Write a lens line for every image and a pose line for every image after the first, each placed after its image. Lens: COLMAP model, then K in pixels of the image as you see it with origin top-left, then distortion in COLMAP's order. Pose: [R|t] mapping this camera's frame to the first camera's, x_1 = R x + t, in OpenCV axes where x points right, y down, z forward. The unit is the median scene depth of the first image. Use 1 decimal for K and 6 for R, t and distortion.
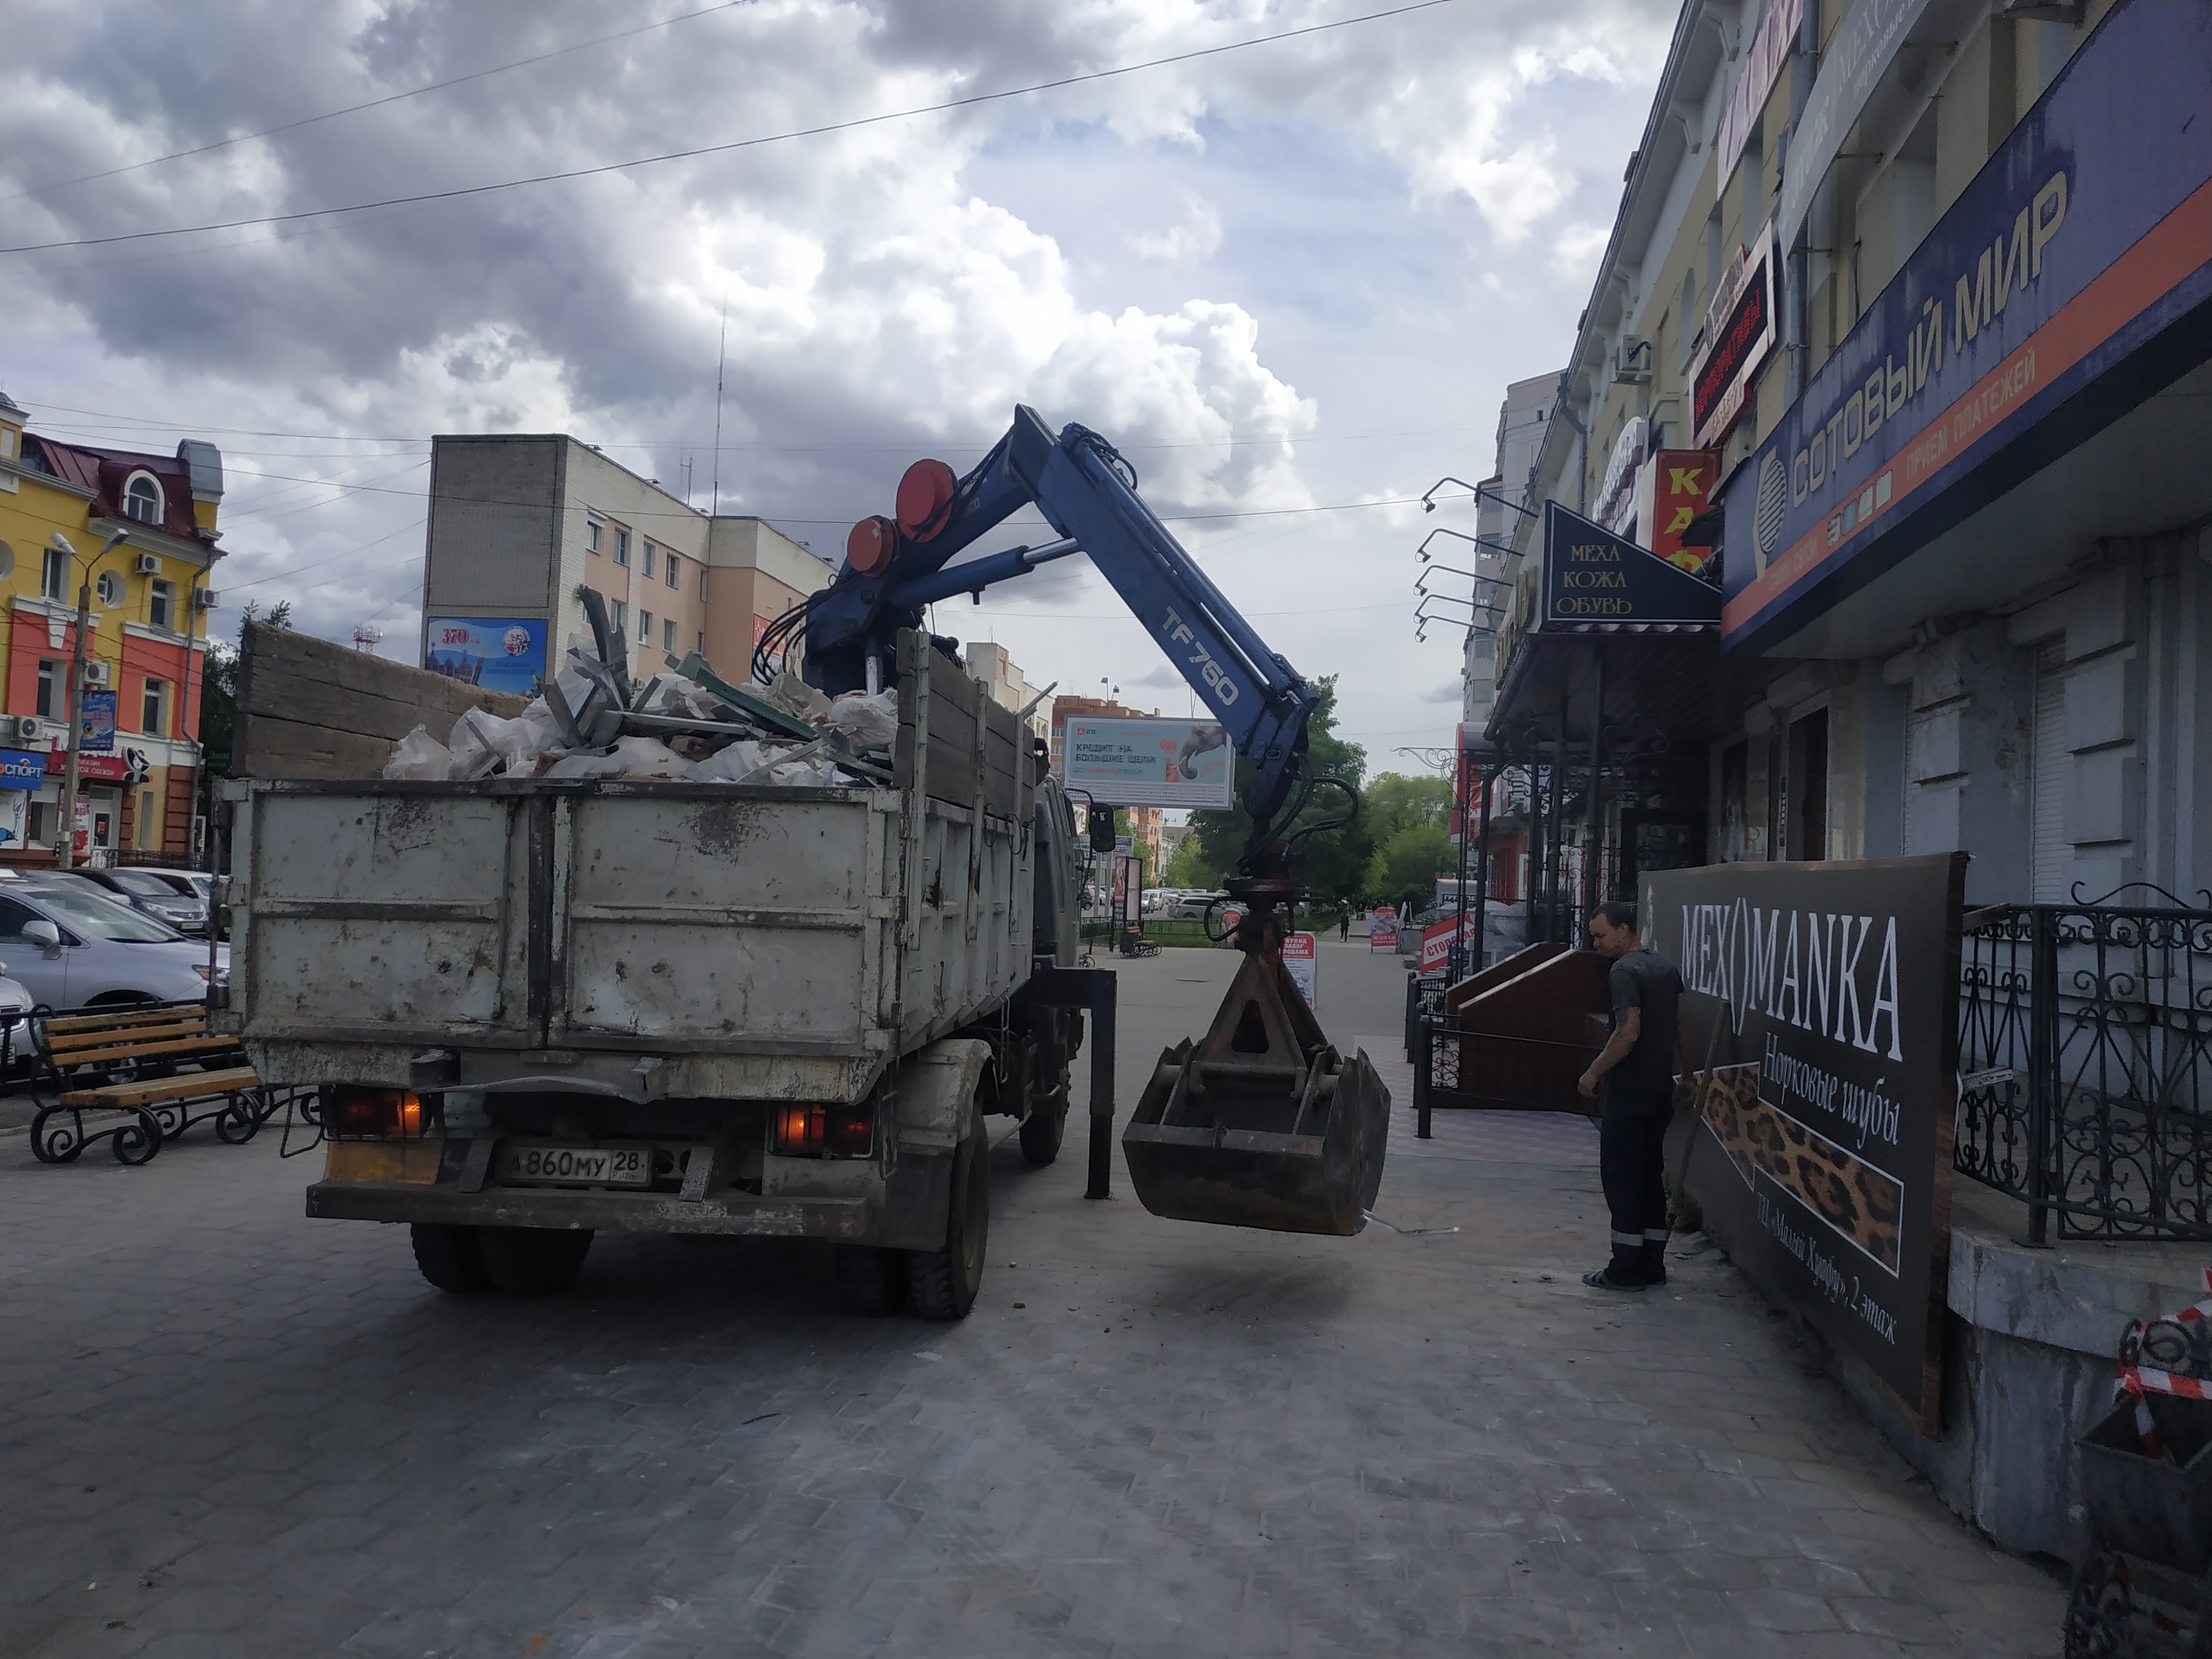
lens RADIAL K [[1635.8, 0, 1106.0], [0, 1635.8, 829.5], [0, 0, 1]] dist [-0.038932, -0.000783]
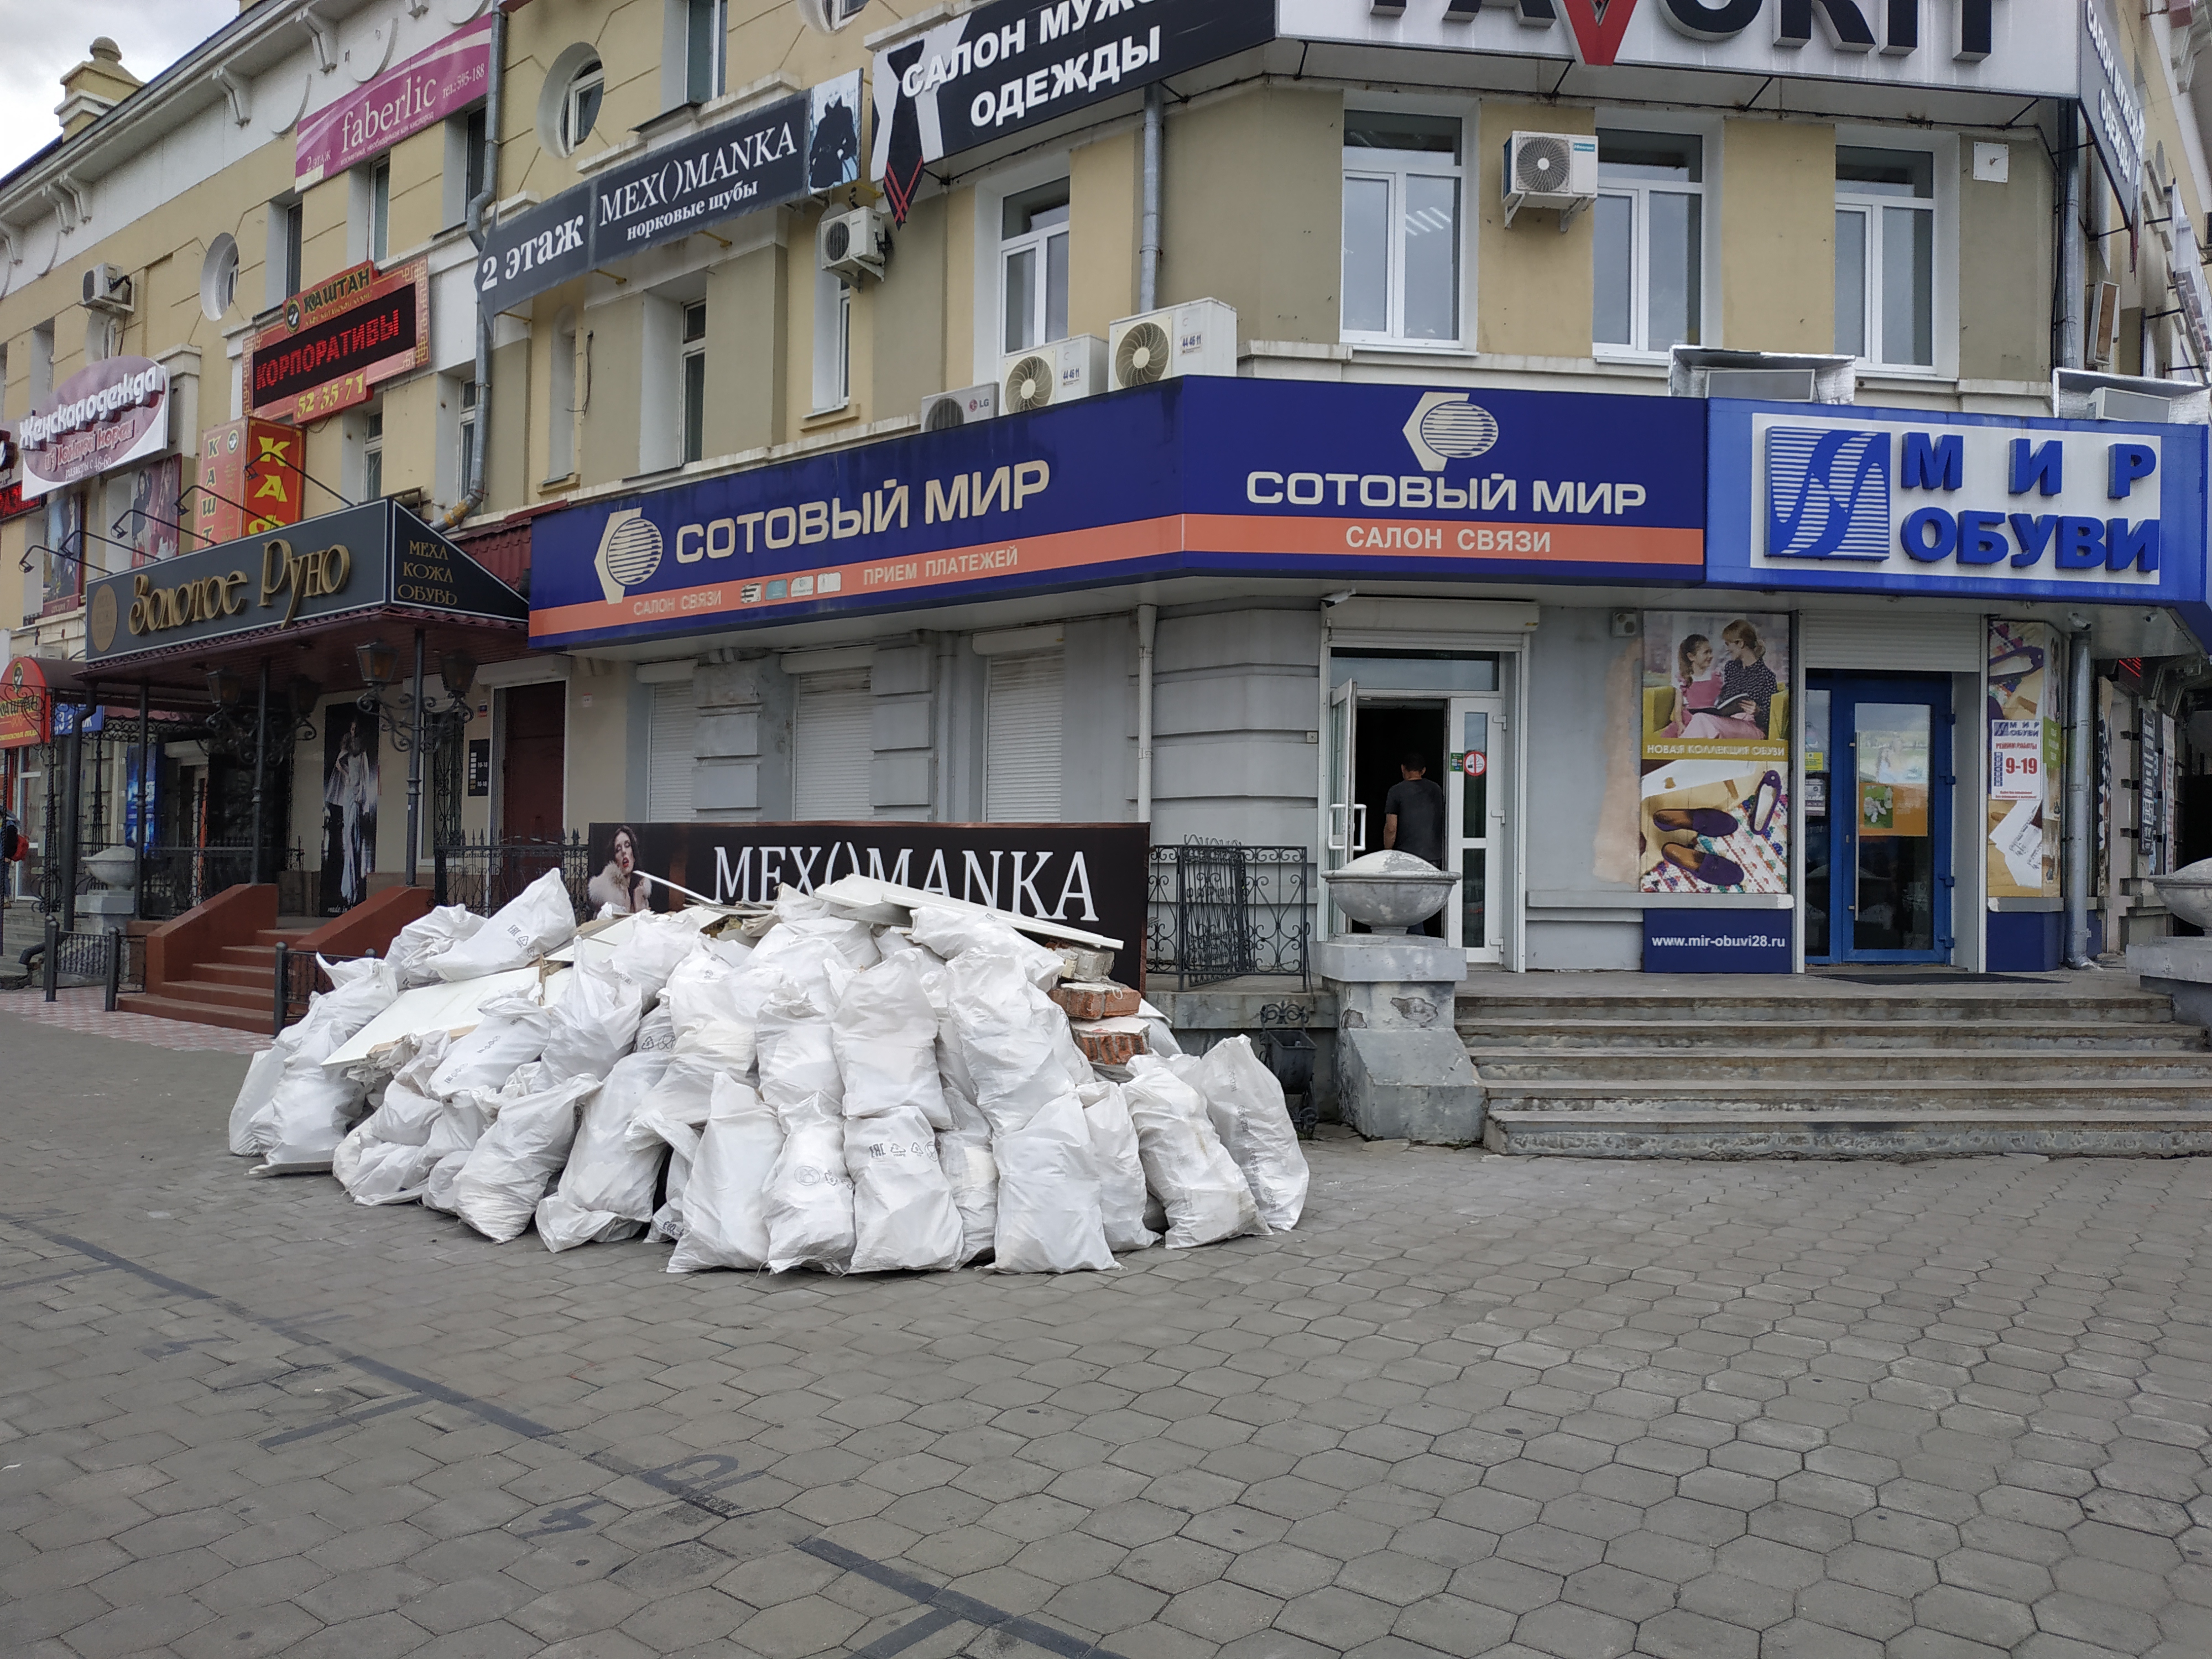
lens RADIAL K [[1591.1, 0, 1106.0], [0, 1591.1, 829.5], [0, 0, 1]] dist [0.002382, 0.001314]
pose [[0.473549, -0.009970, 0.880711, -0.489727], [-0.027506, 0.999281, 0.026103, -0.010335], [-0.880338, -0.036586, 0.472934, 0.010716]]
